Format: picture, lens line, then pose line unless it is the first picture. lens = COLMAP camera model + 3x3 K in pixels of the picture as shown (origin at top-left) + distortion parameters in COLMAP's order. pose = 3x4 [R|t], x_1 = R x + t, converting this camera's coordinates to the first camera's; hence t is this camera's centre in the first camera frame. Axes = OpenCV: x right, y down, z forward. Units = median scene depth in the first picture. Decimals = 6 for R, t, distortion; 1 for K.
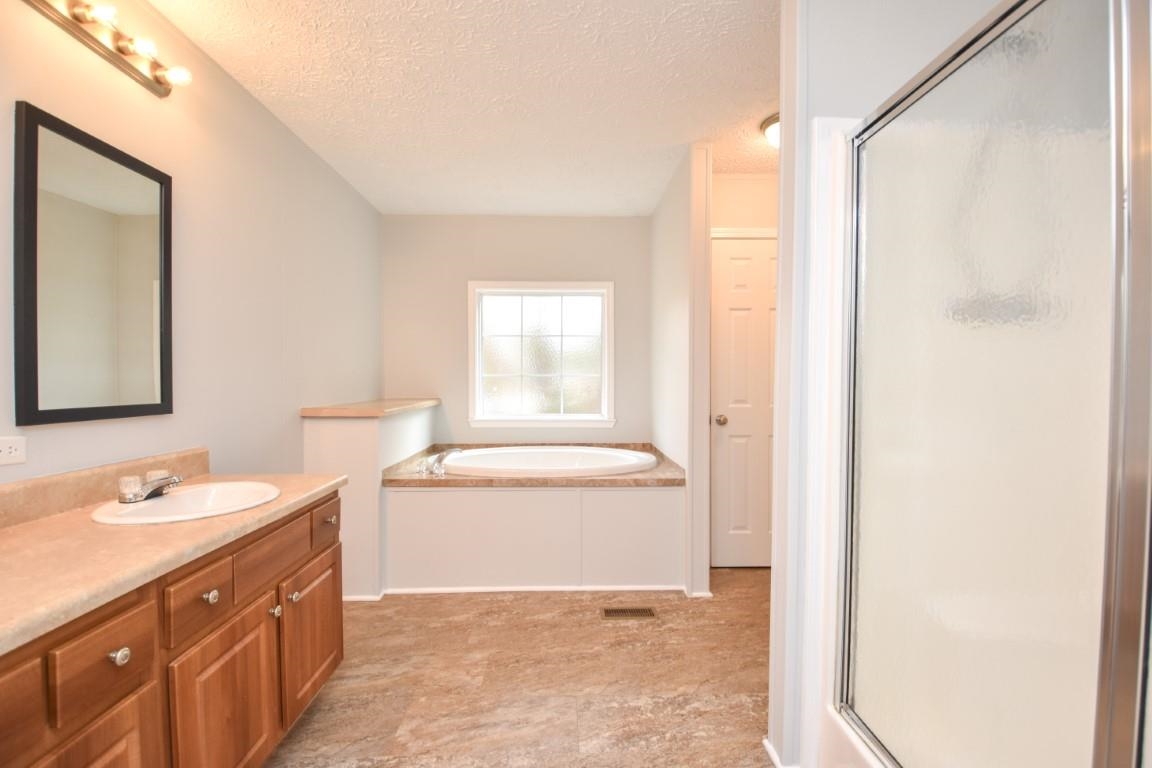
lens RADIAL K [[523.3, 0, 564.0], [0, 523.3, 385.2], [0, 0, 1]] dist [0.011009, -0.020657]
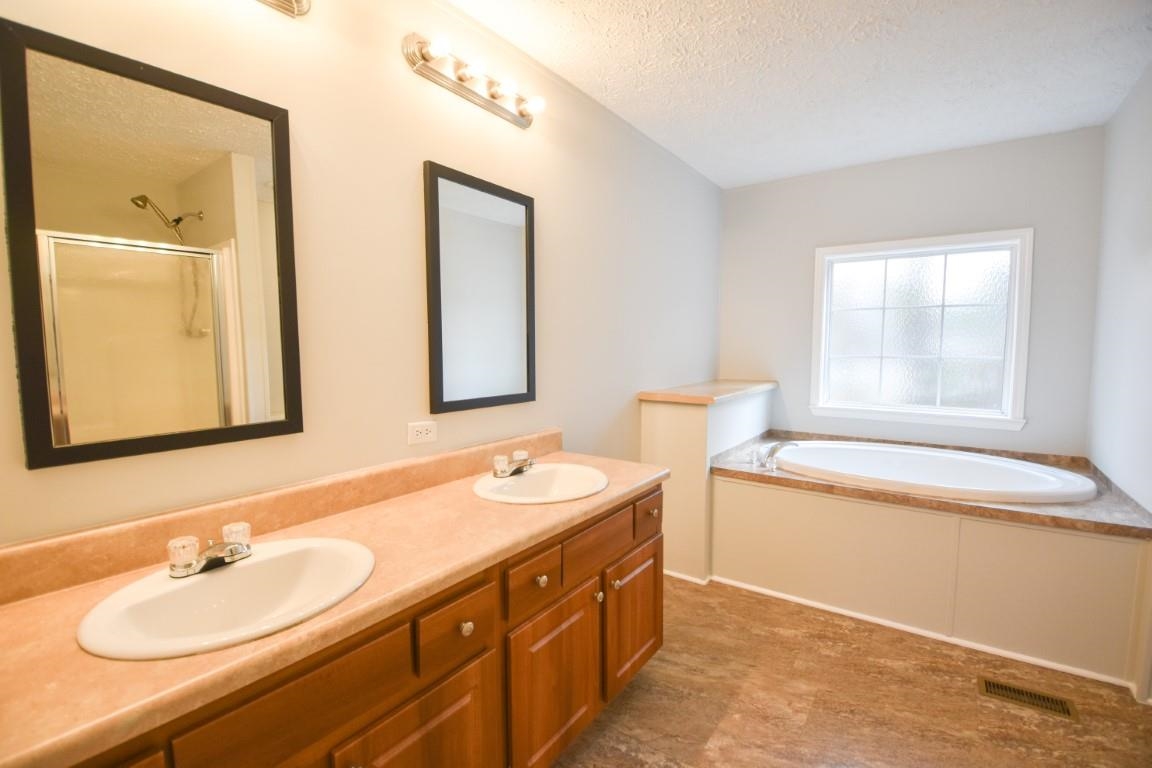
lens RADIAL K [[509.5, 0, 574.5], [0, 509.5, 385.1], [0, 0, 1]] dist [0.007949, -0.019084]
pose [[0.806872, 0.045432, -0.588976, 0.008860], [-0.003505, 0.997389, 0.072135, -0.061947], [0.590716, -0.056139, 0.804925, 0.110563]]
